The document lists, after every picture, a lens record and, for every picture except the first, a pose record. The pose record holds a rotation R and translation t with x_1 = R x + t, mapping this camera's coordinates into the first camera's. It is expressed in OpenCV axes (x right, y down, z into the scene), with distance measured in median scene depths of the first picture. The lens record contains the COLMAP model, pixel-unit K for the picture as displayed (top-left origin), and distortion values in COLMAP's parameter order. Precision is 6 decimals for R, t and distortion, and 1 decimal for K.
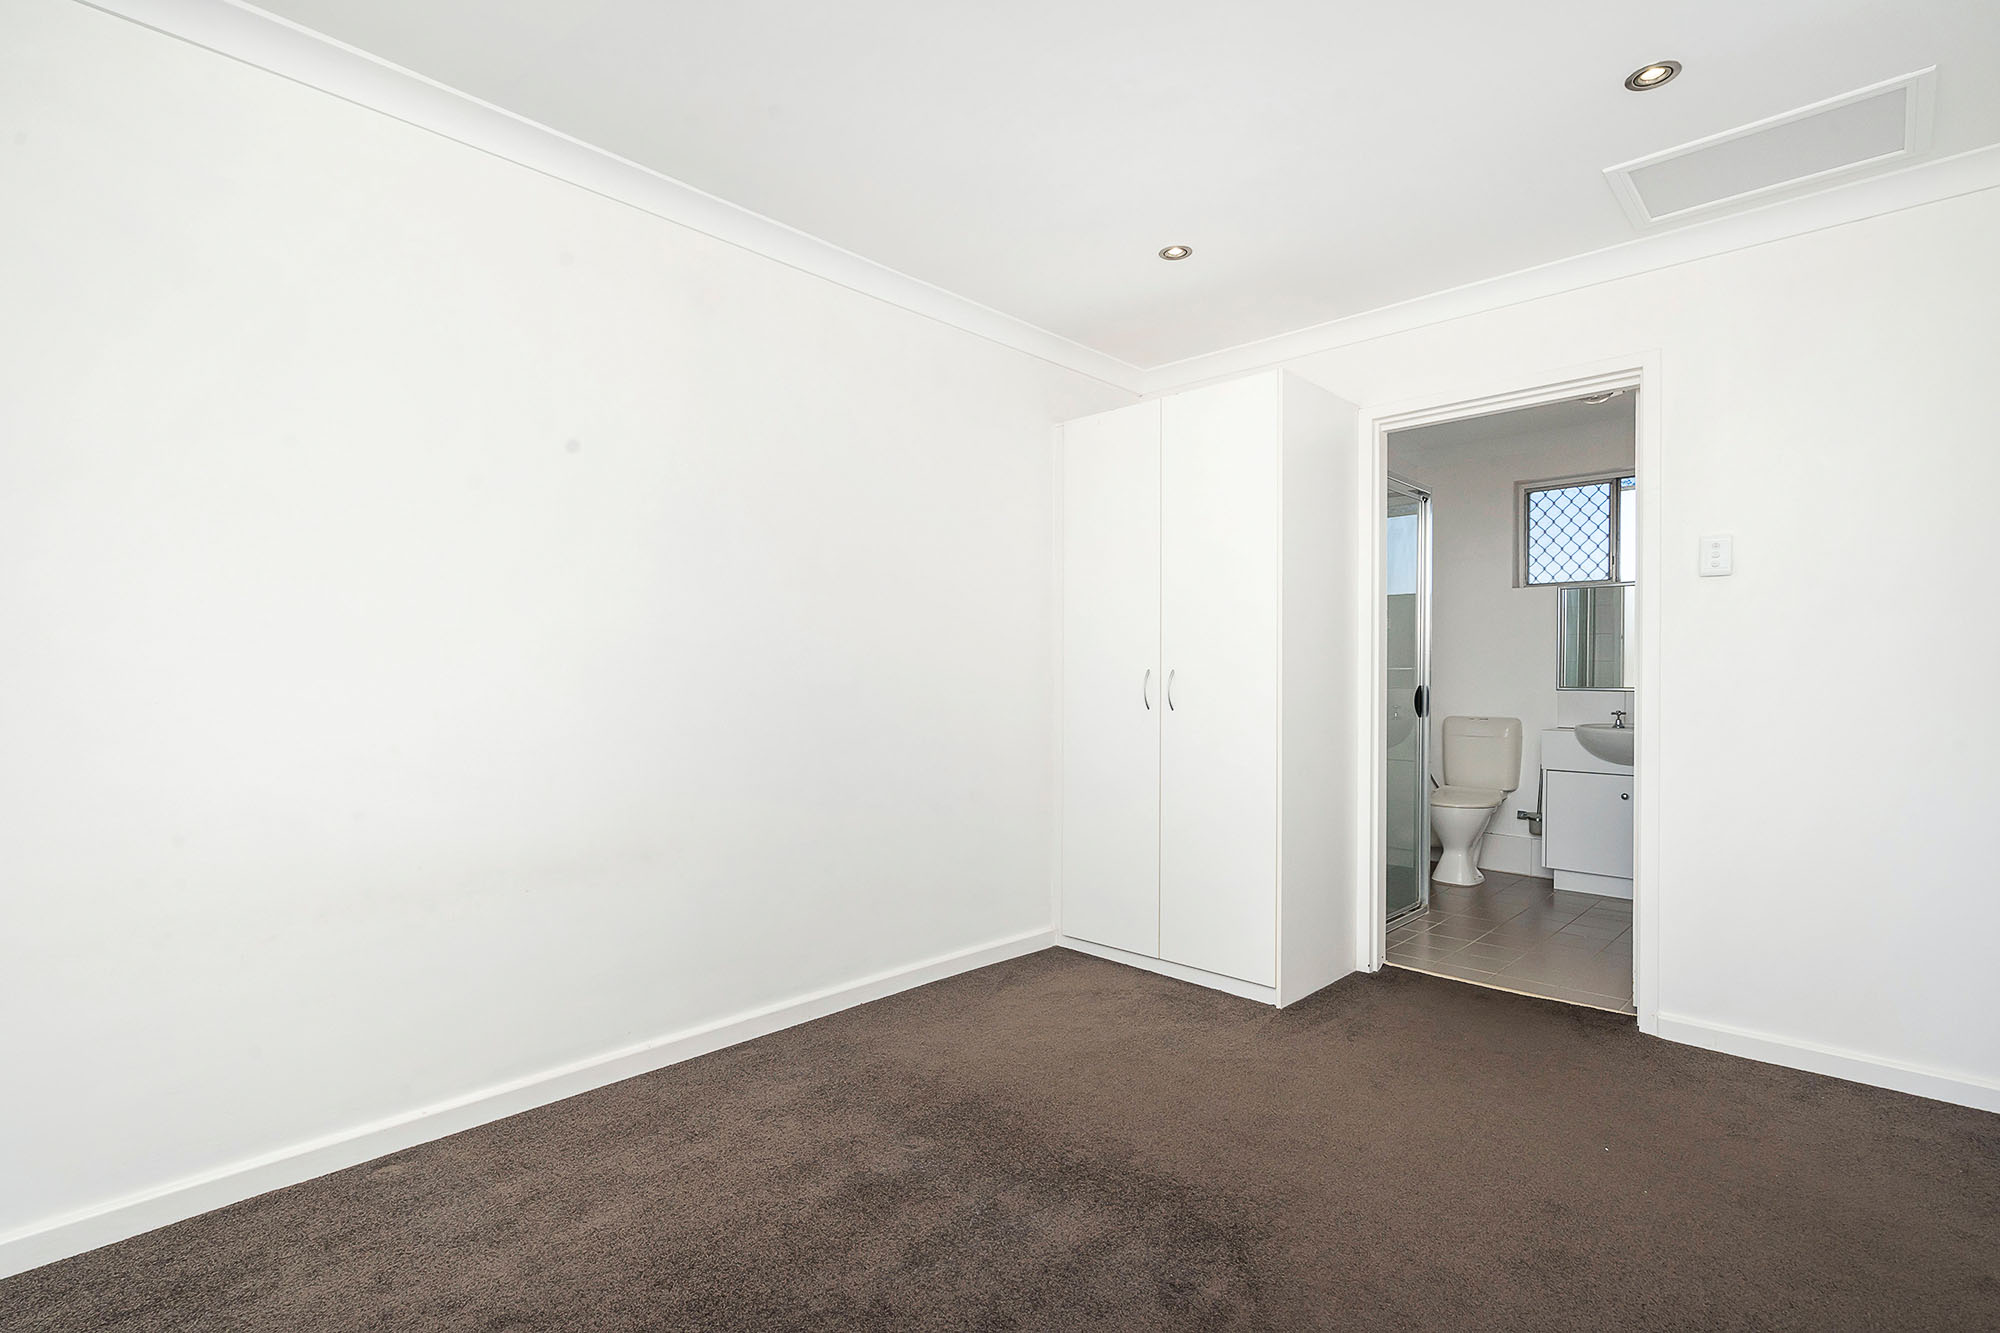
lens RADIAL K [[905.3, 0, 979.9], [0, 905.3, 667.2], [0, 0, 1]] dist [-0.002032, -0.002188]
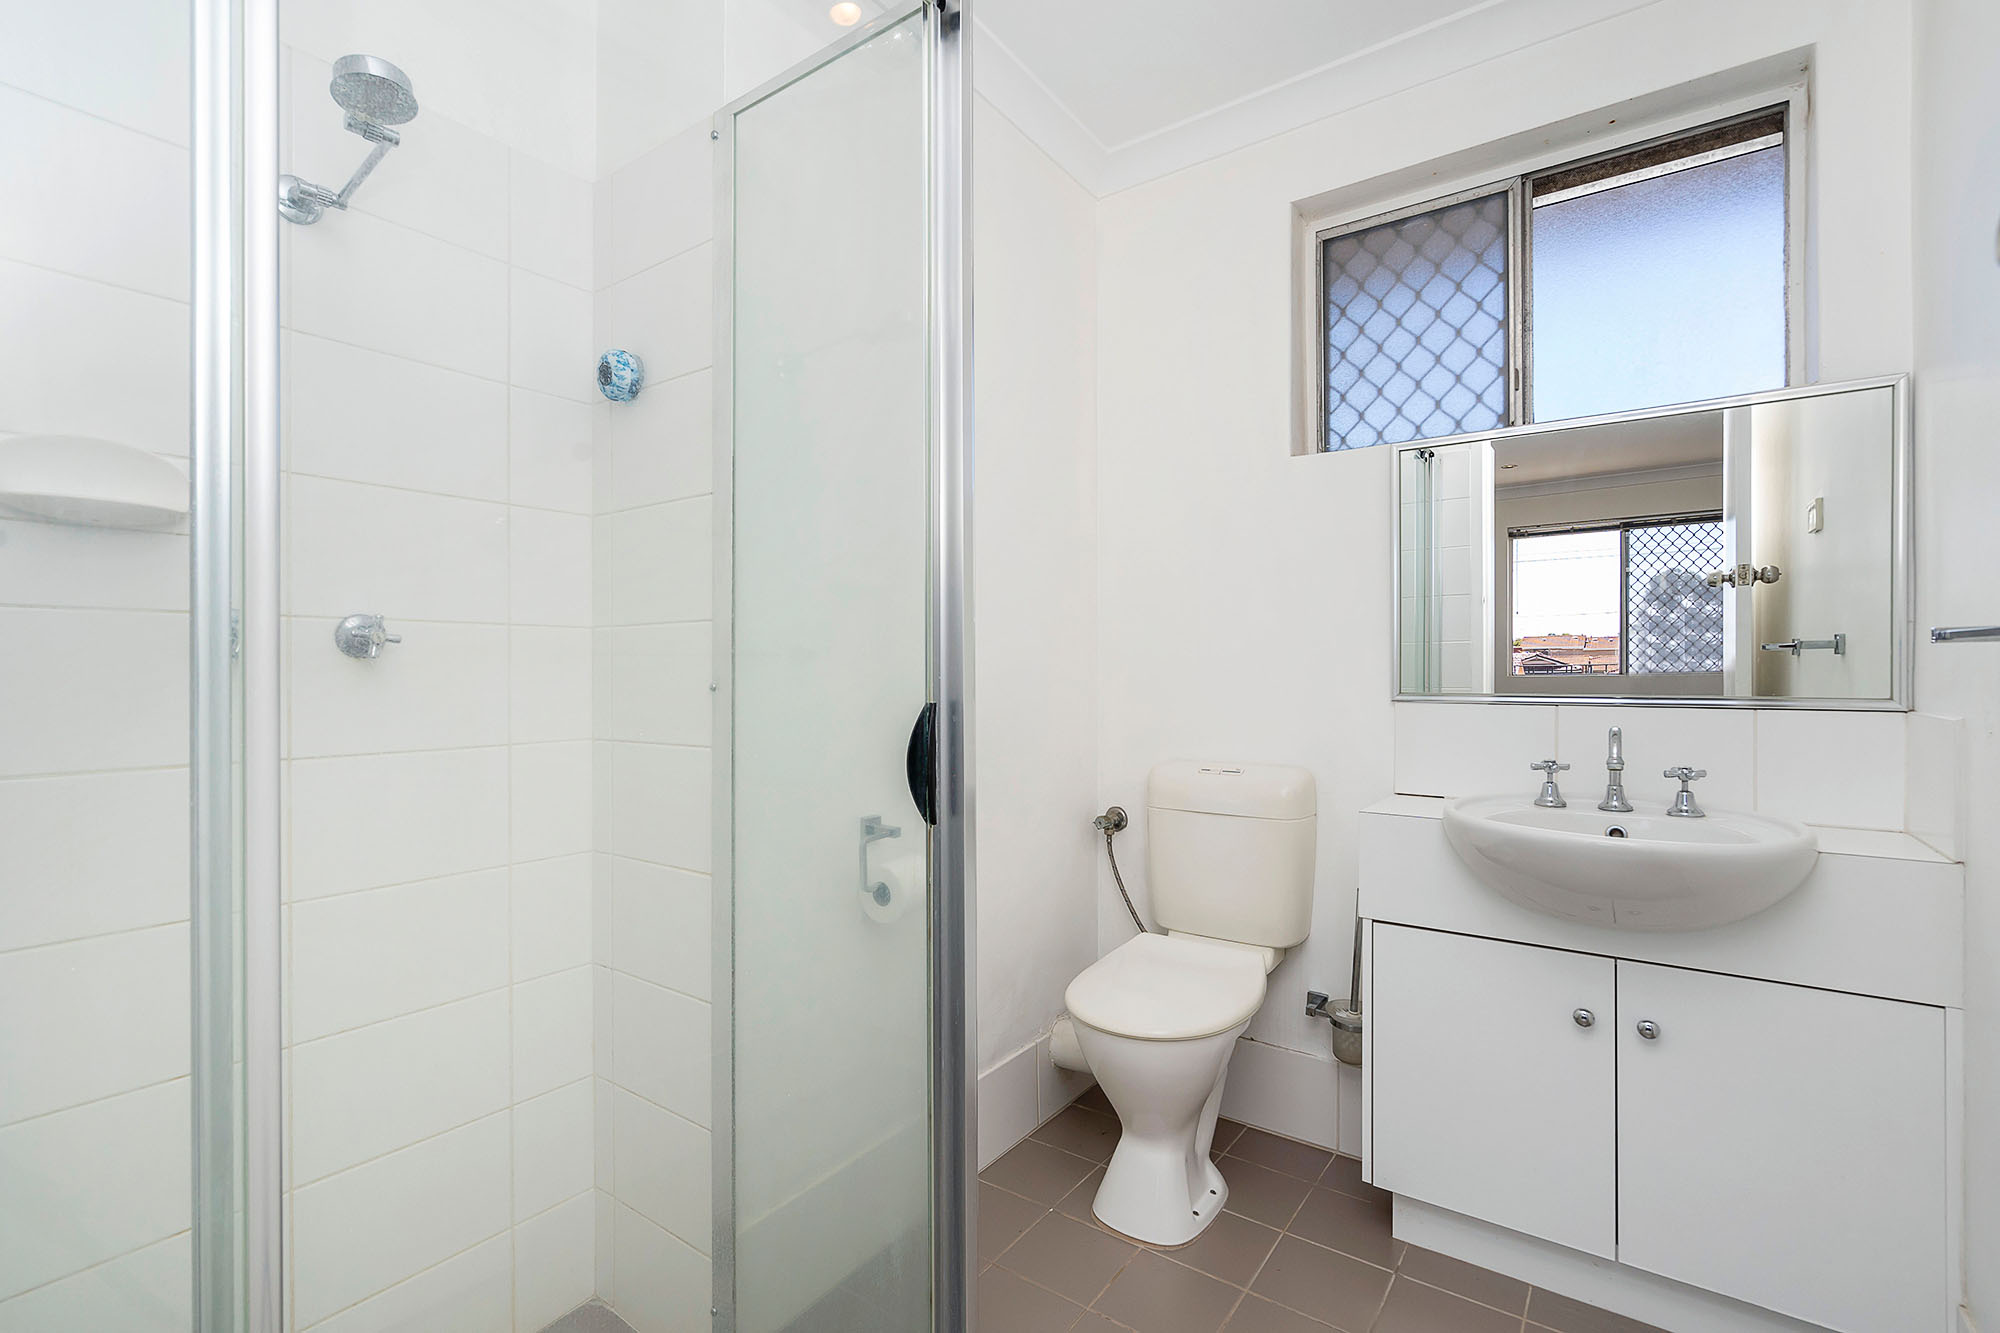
lens RADIAL K [[905.3, 0, 1013.2], [0, 905.3, 676.3], [0, 0, 1]] dist [-0.002032, -0.002188]
pose [[0.980861, -0.002135, 0.194698, 0.392121], [0.003918, 0.999954, -0.008772, 0.015865], [-0.194671, 0.009367, 0.980824, 0.634336]]
